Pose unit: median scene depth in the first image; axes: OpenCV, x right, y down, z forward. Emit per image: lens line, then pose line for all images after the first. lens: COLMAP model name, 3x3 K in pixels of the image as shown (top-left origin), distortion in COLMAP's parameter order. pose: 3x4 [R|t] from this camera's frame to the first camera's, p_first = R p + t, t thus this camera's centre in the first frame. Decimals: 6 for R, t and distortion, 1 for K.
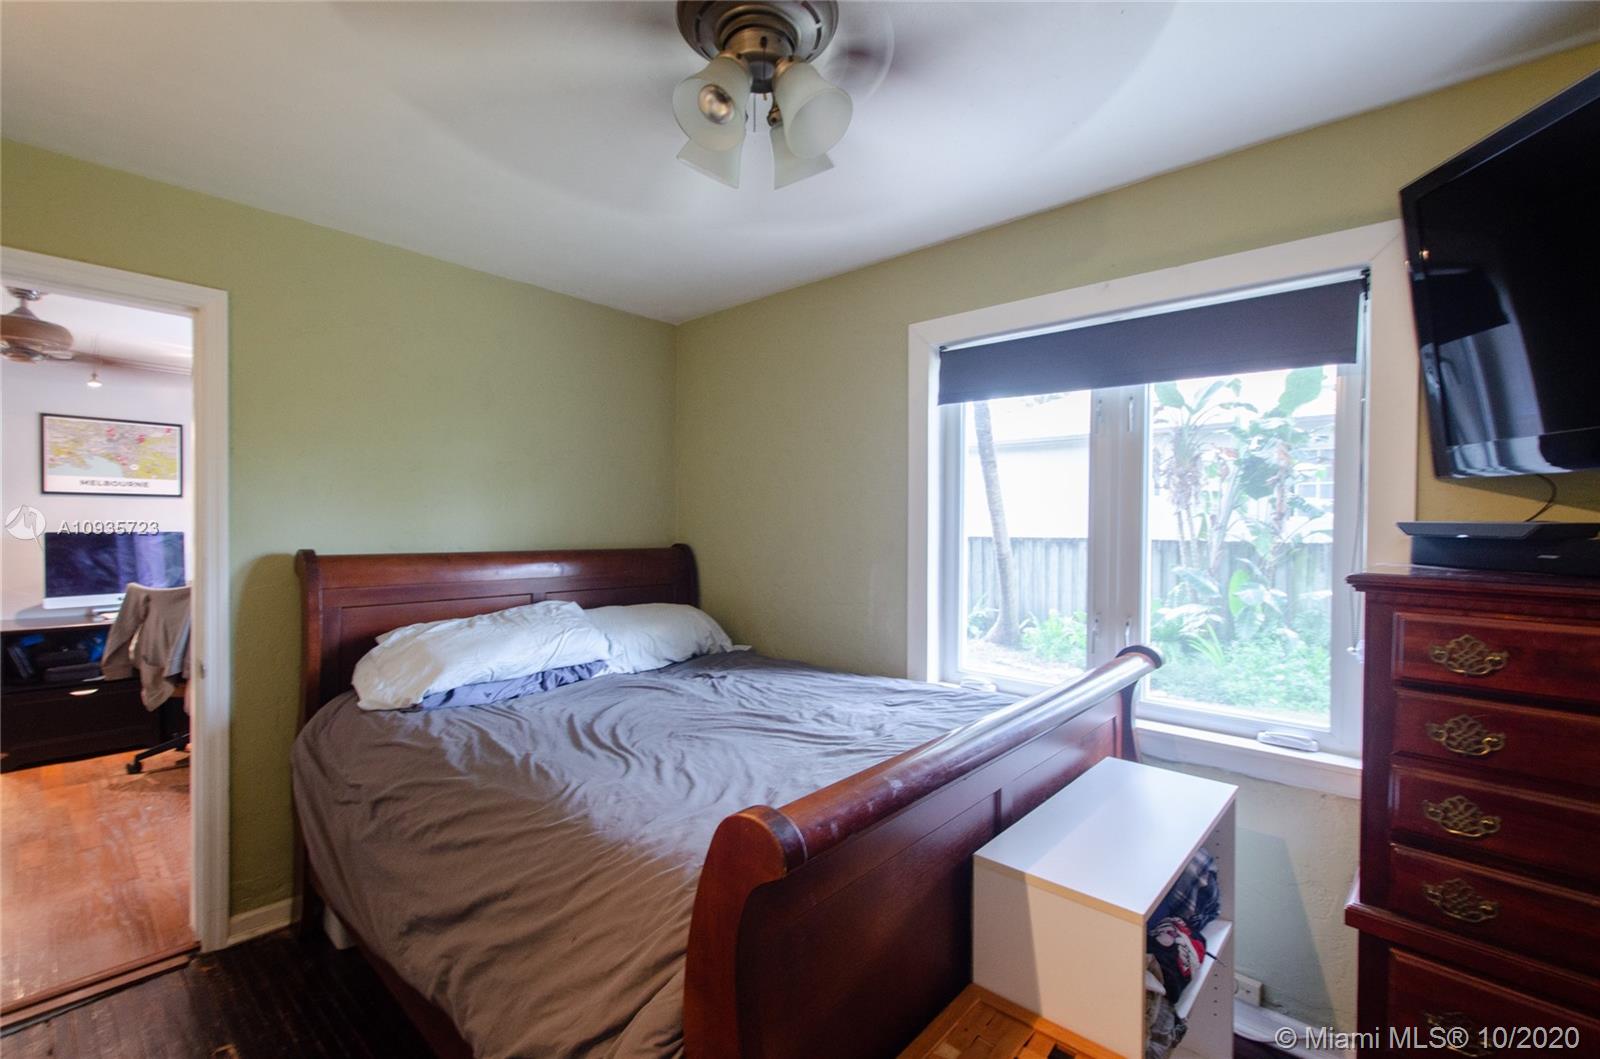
lens RADIAL K [[689.4, 0, 805.0], [0, 689.4, 526.5], [0, 0, 1]] dist [0.019893, -0.008259]
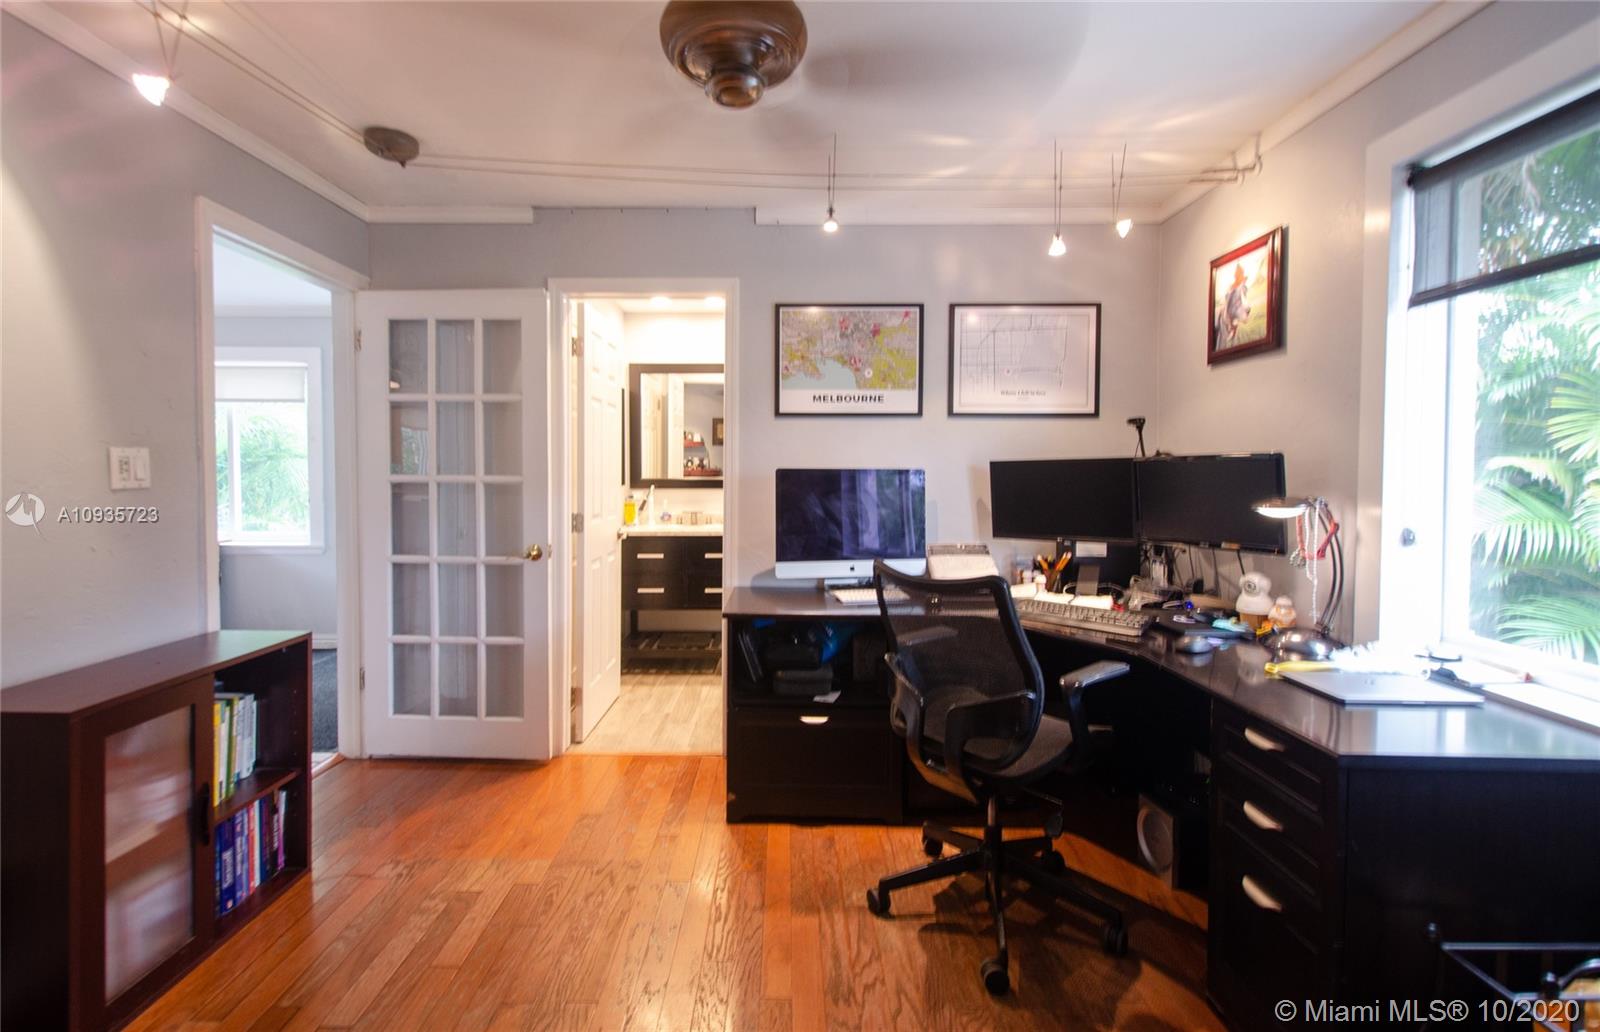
lens RADIAL K [[703.0, 0, 796.7], [0, 703.0, 493.9], [0, 0, 1]] dist [0.000059, -0.000002]
pose [[0.680065, 0.017691, -0.732938, -0.518708], [-0.009508, 0.999838, 0.015312, 0.022411], [0.733090, -0.003444, 0.680123, 0.496037]]
